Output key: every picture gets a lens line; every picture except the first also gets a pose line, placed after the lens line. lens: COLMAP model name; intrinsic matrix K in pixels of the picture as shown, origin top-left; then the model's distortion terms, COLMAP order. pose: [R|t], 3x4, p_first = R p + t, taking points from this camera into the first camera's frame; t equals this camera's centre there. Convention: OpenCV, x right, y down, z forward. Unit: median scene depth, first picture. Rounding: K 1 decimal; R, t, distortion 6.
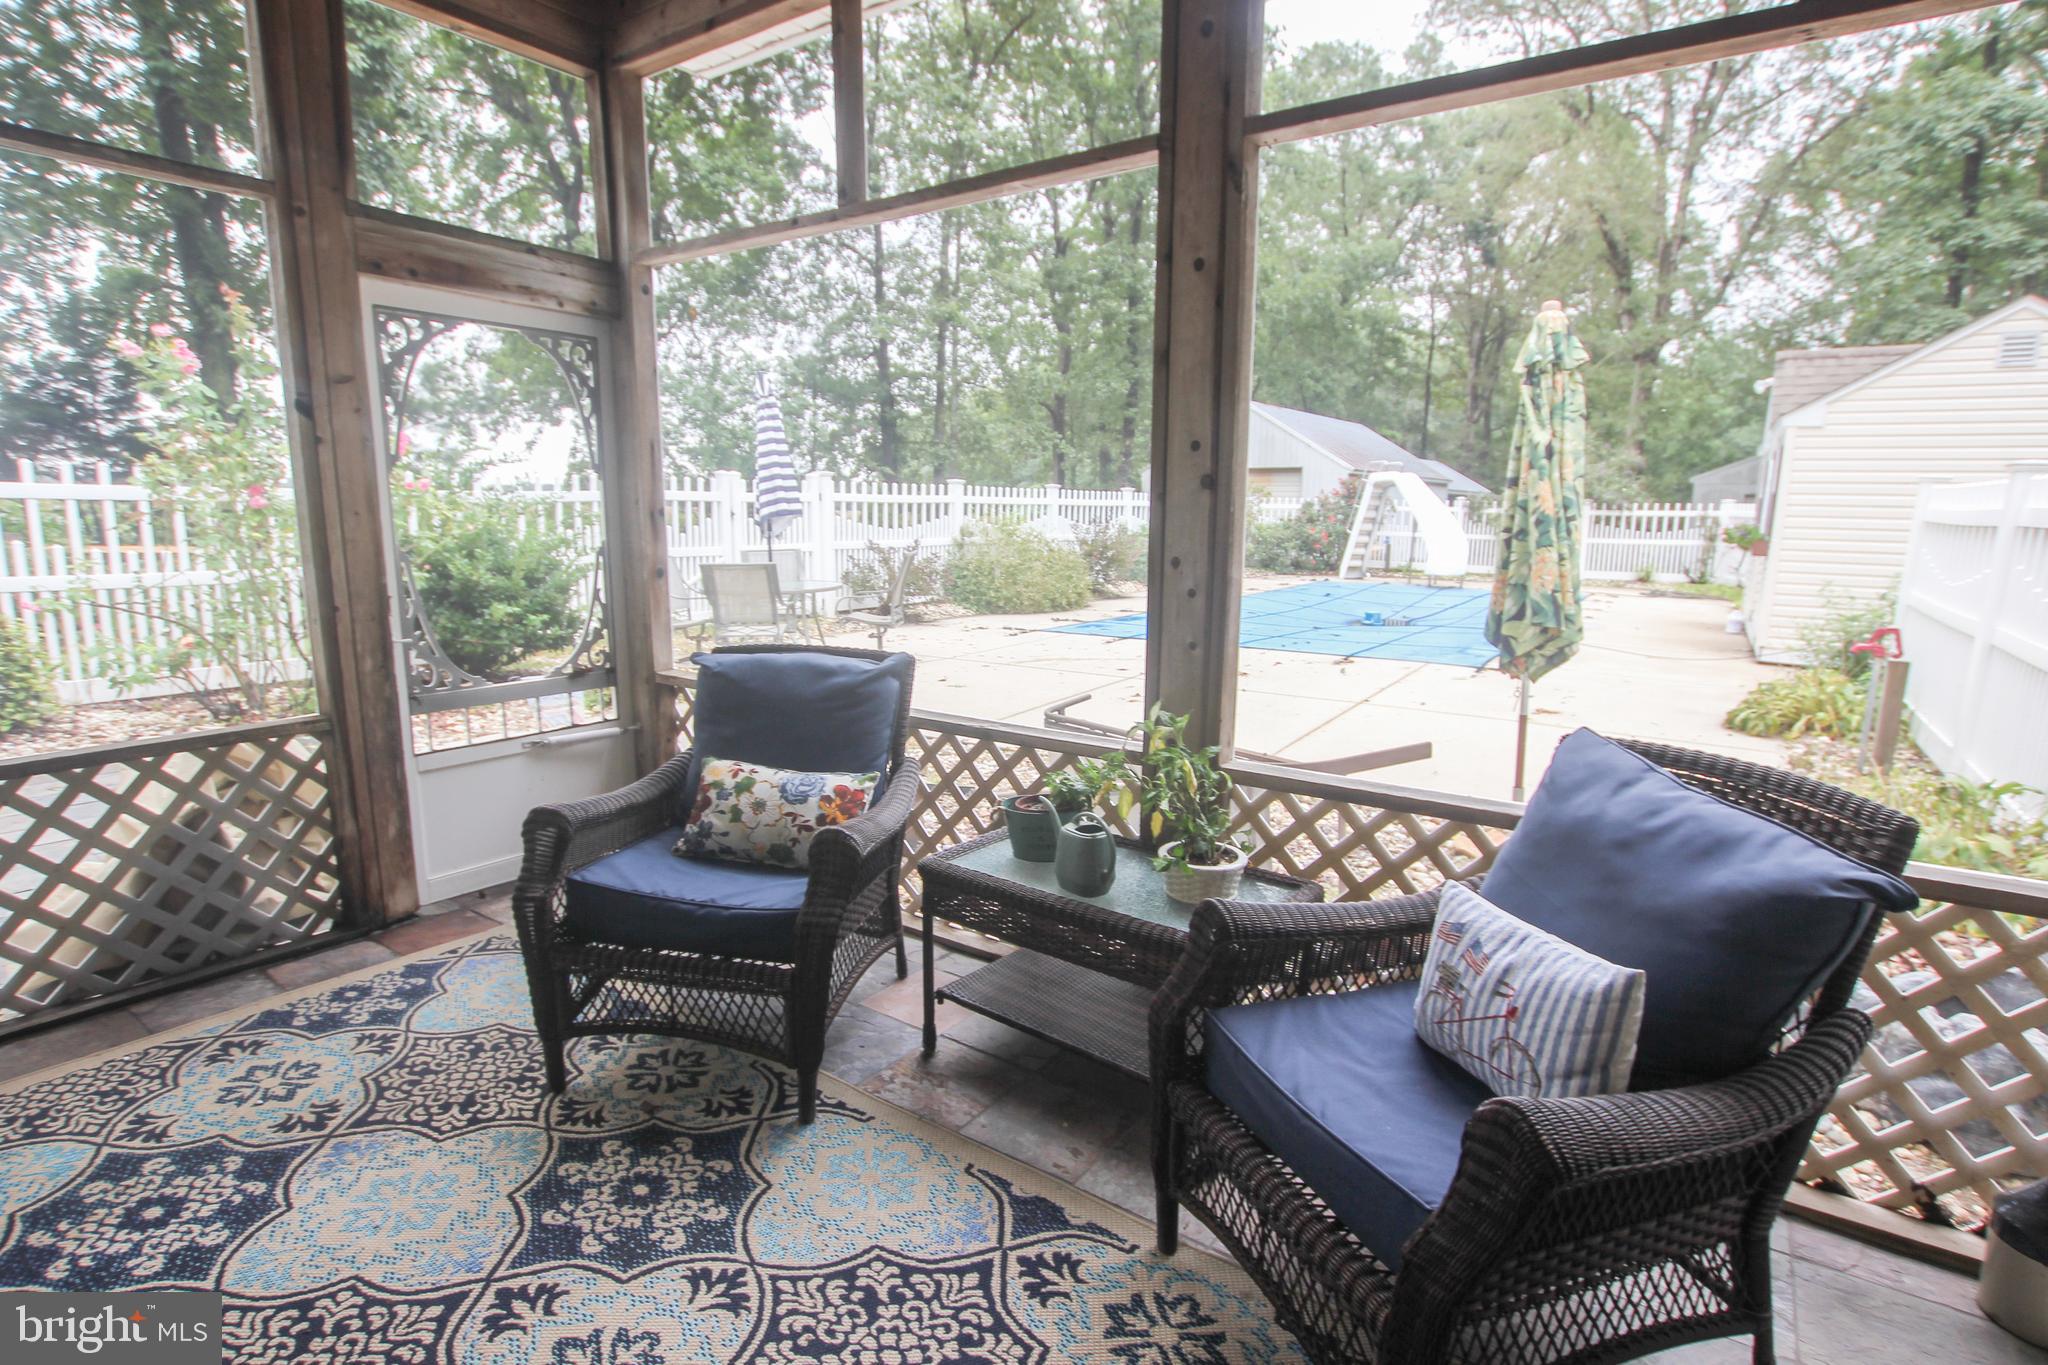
lens RADIAL K [[991.0, 0, 1041.0], [0, 991.0, 695.2], [0, 0, 1]] dist [-0.028734, 0.000503]
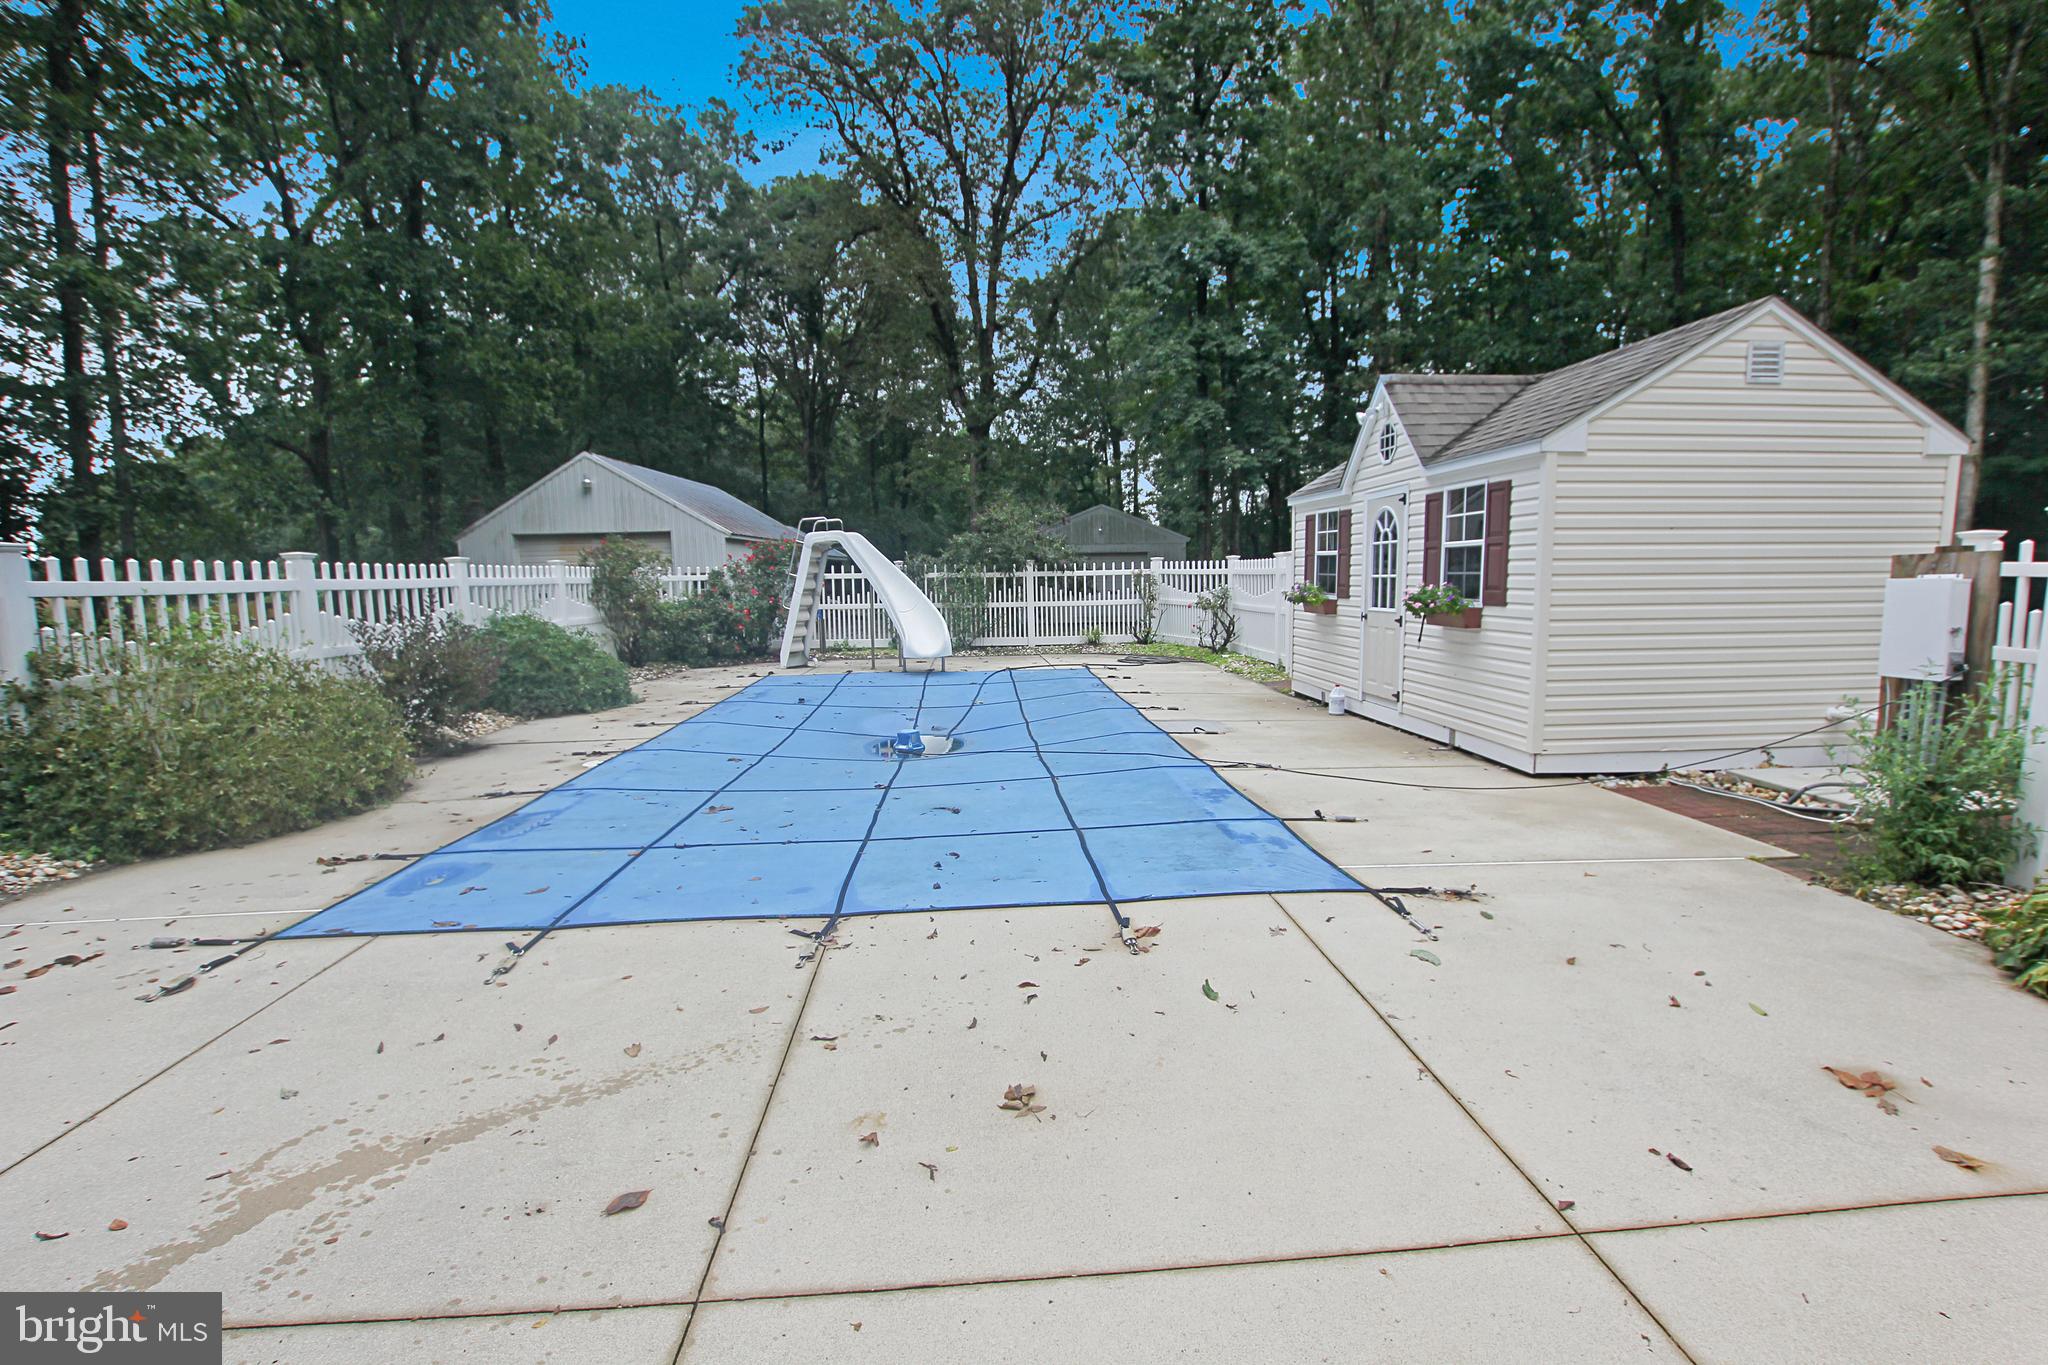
lens RADIAL K [[946.2, 0, 1024.0], [0, 946.2, 682.5], [0, 0, 1]] dist [-0.021646, 0.000501]
pose [[0.796191, -0.092380, 0.597952, 0.011850], [0.135495, 0.990399, -0.027405, -0.061135], [-0.589679, 0.102839, 0.801064, 0.298977]]
